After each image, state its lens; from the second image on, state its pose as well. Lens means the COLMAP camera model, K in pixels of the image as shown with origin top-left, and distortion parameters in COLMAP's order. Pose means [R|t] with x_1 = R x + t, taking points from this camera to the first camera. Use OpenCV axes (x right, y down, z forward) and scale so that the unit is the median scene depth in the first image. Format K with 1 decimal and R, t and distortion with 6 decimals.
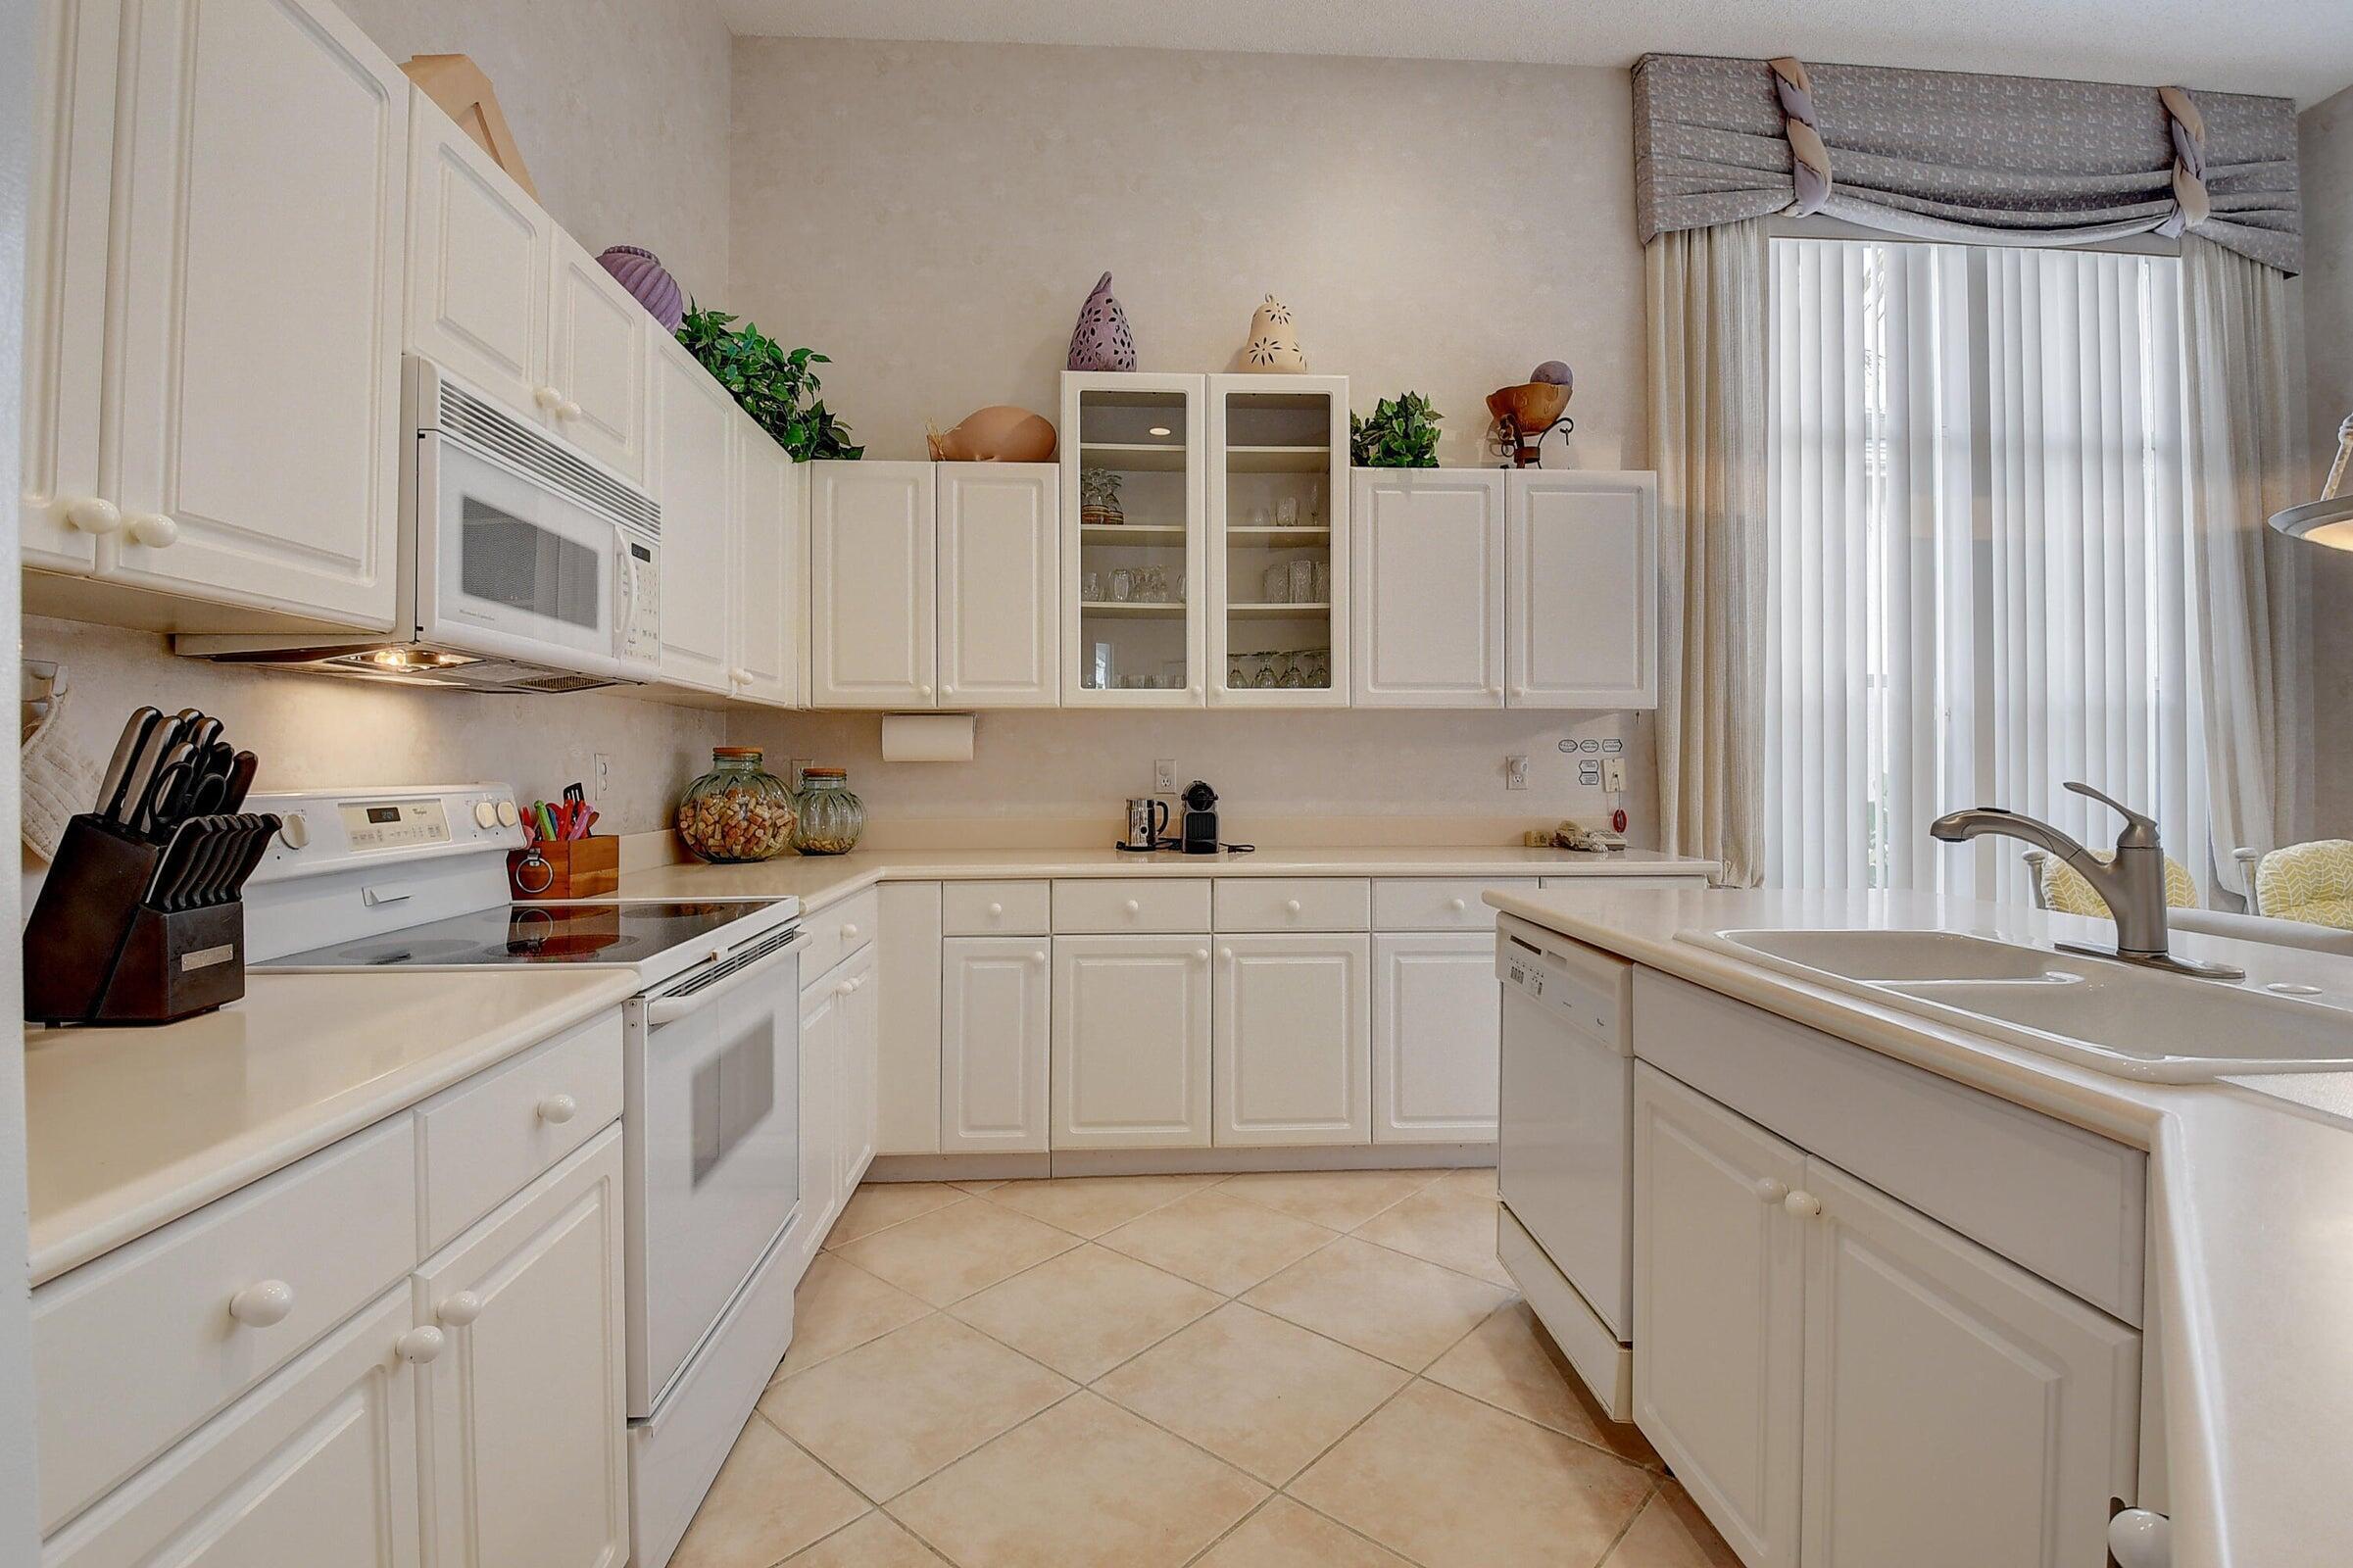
lens RADIAL K [[1097.8, 0, 1164.7], [0, 1097.8, 752.3], [0, 0, 1]] dist [0.036099, -0.051616]
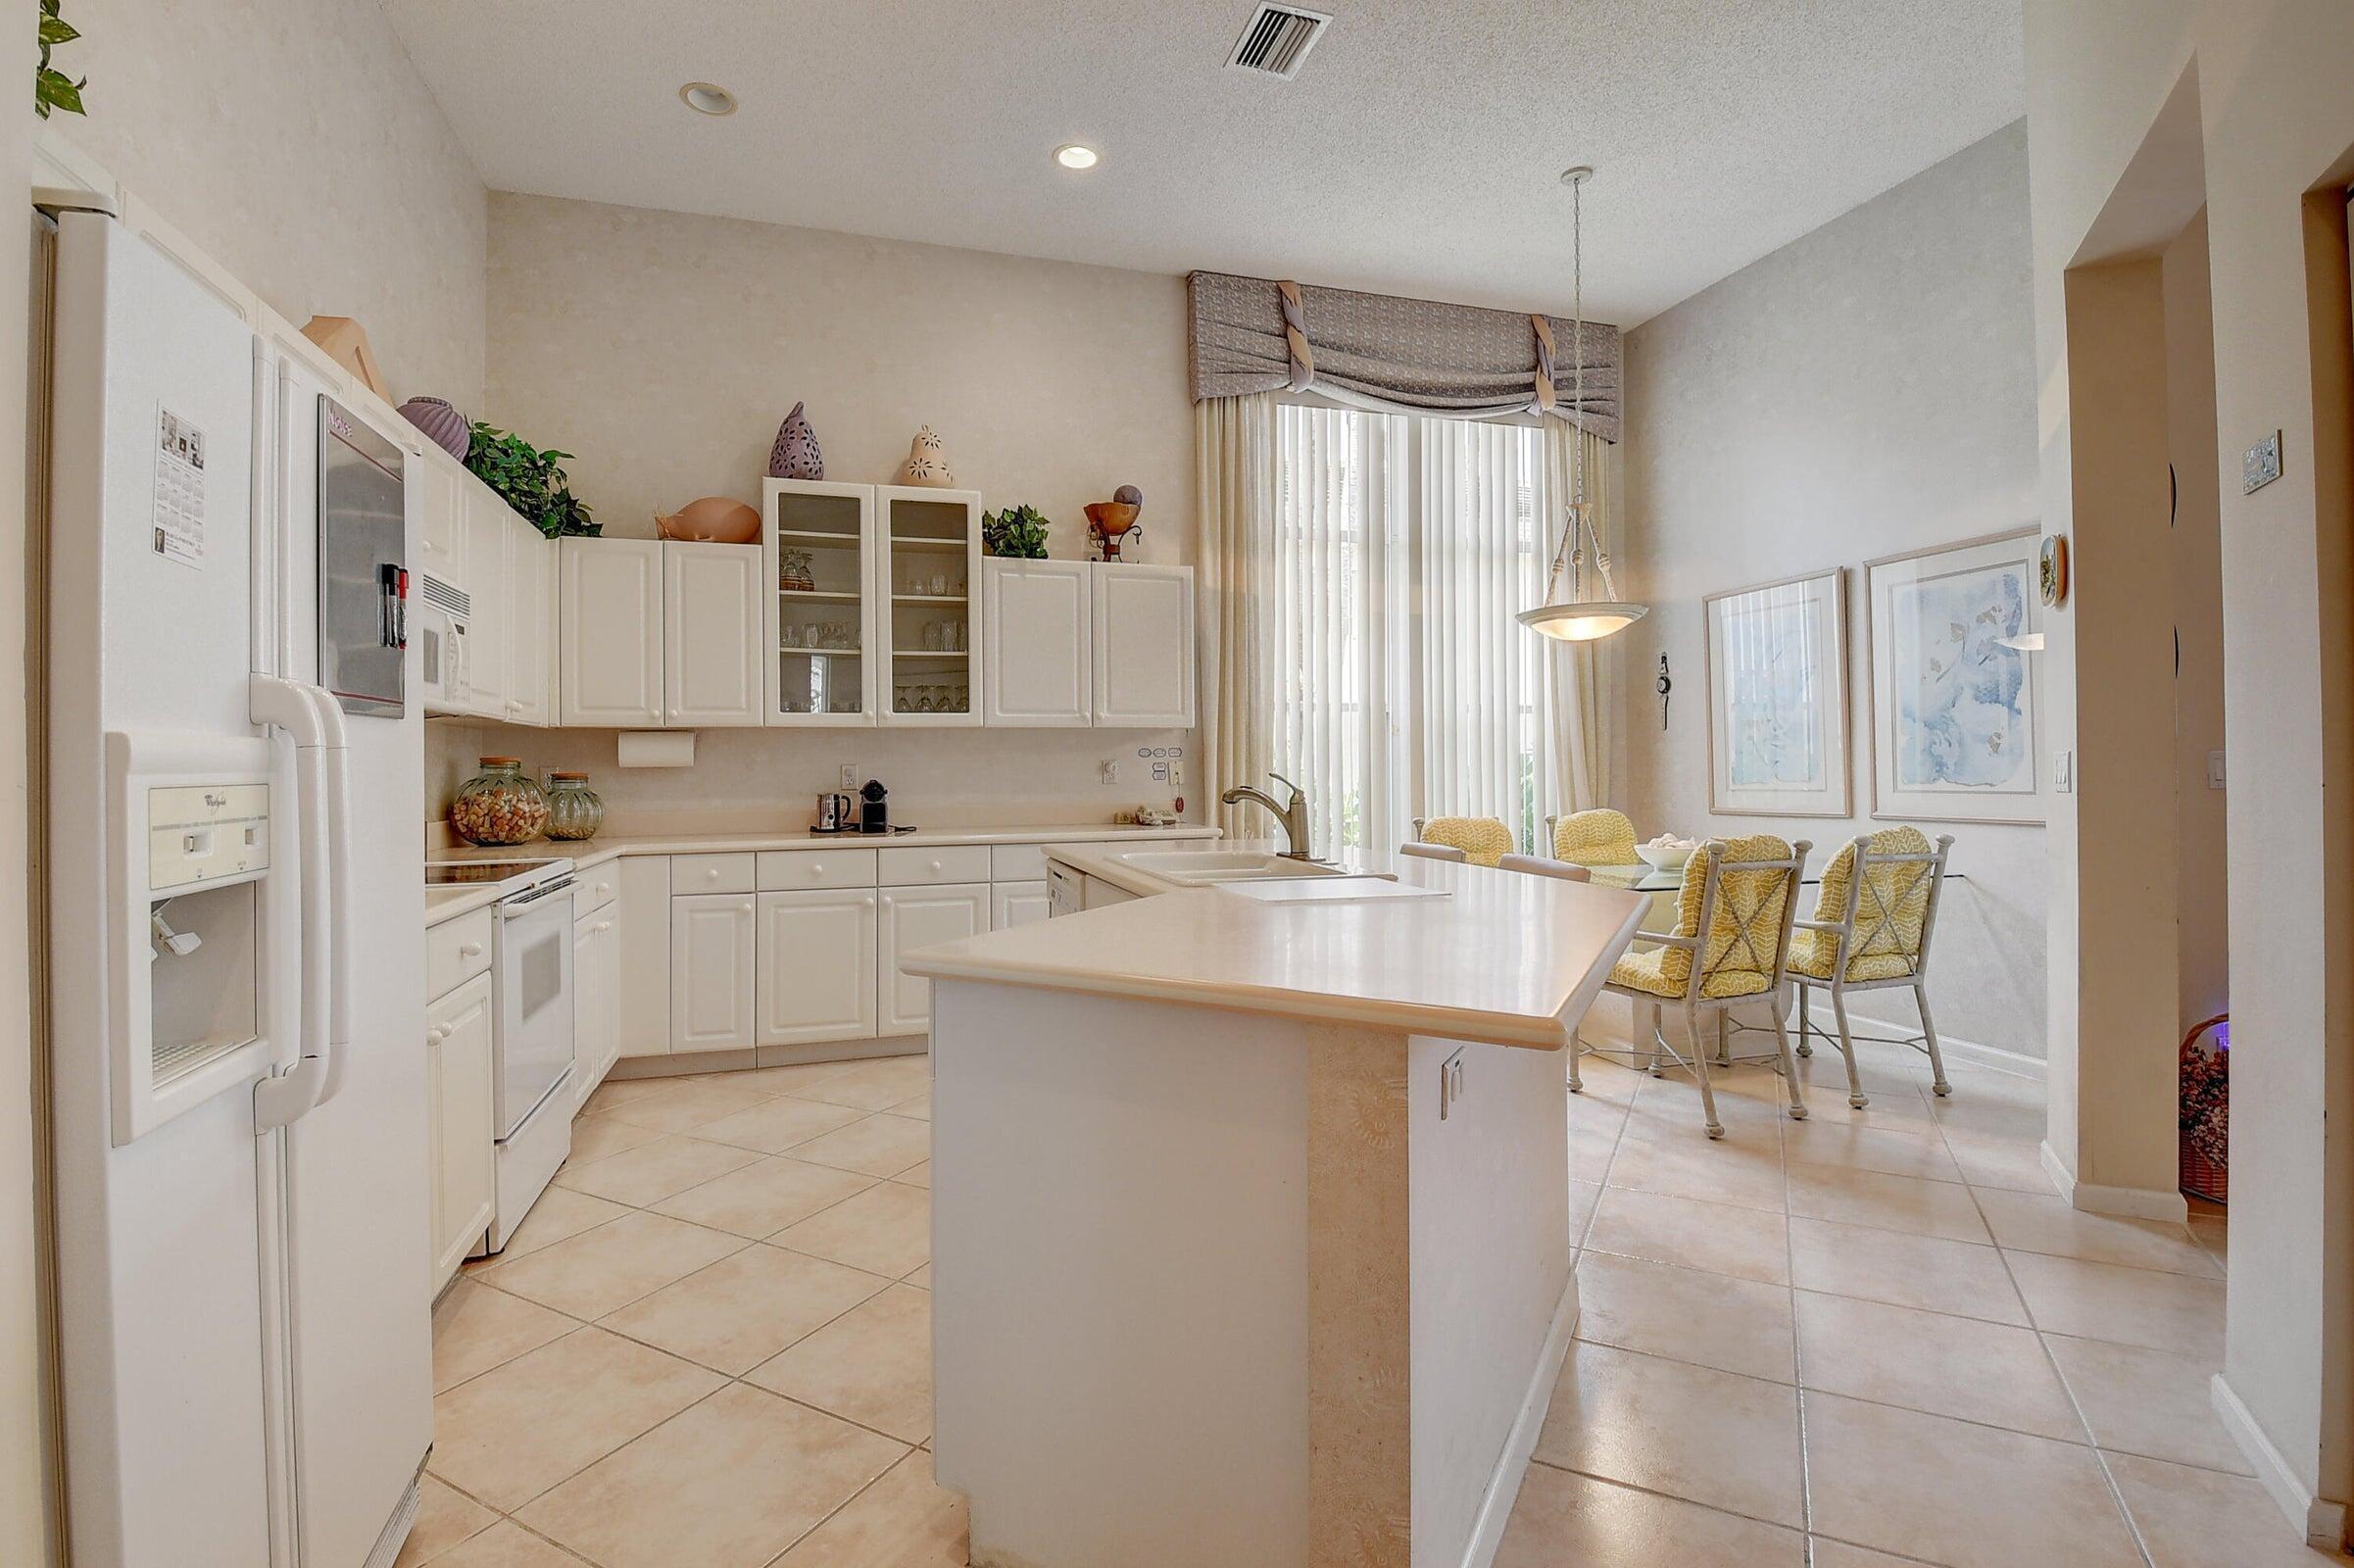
lens RADIAL K [[1098.2, 0, 1165.2], [0, 1098.2, 752.3], [0, 0, 1]] dist [0.036099, -0.051616]
pose [[0.971599, -0.004085, 0.236600, 0.060954], [0.004795, 0.999986, -0.002423, -0.003333], [-0.236587, 0.003489, 0.971604, -0.416011]]
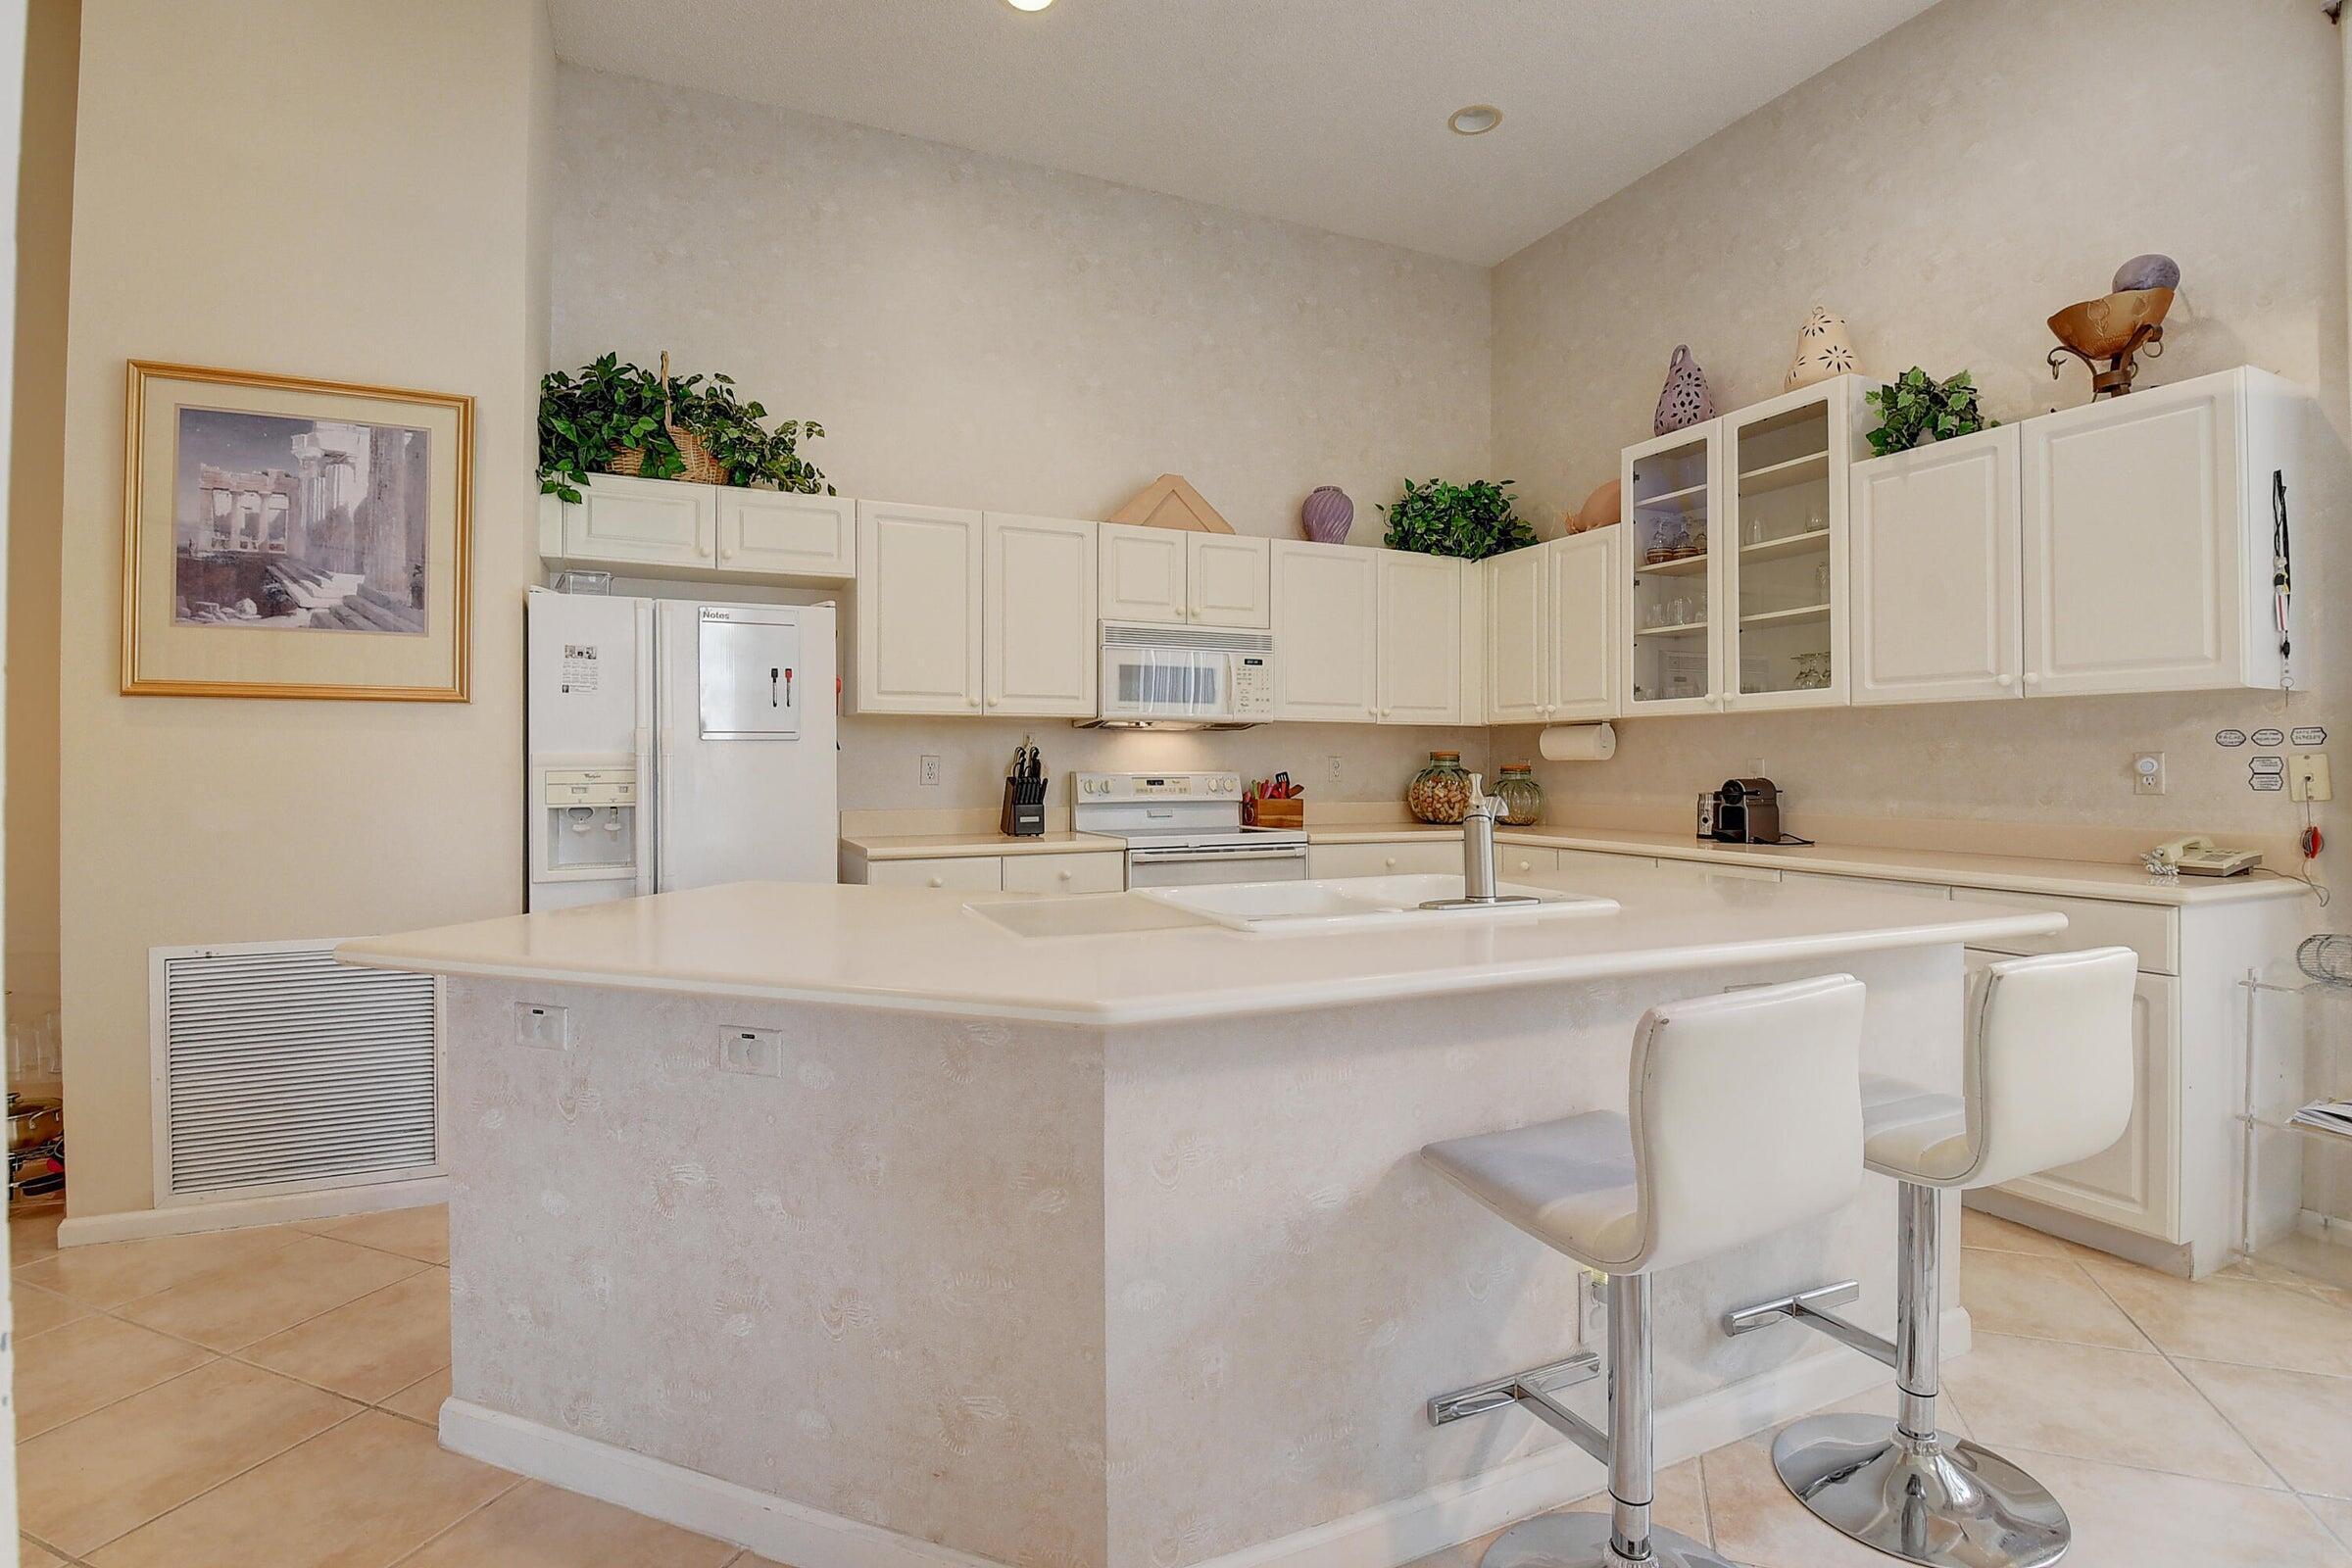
lens RADIAL K [[1097.3, 0, 1164.3], [0, 1097.3, 752.3], [0, 0, 1]] dist [0.036099, -0.051616]
pose [[0.349173, -0.007465, -0.937029, 0.873235], [0.011190, 0.999930, -0.003797, -0.001780], [0.936992, -0.009159, 0.349232, 0.067037]]
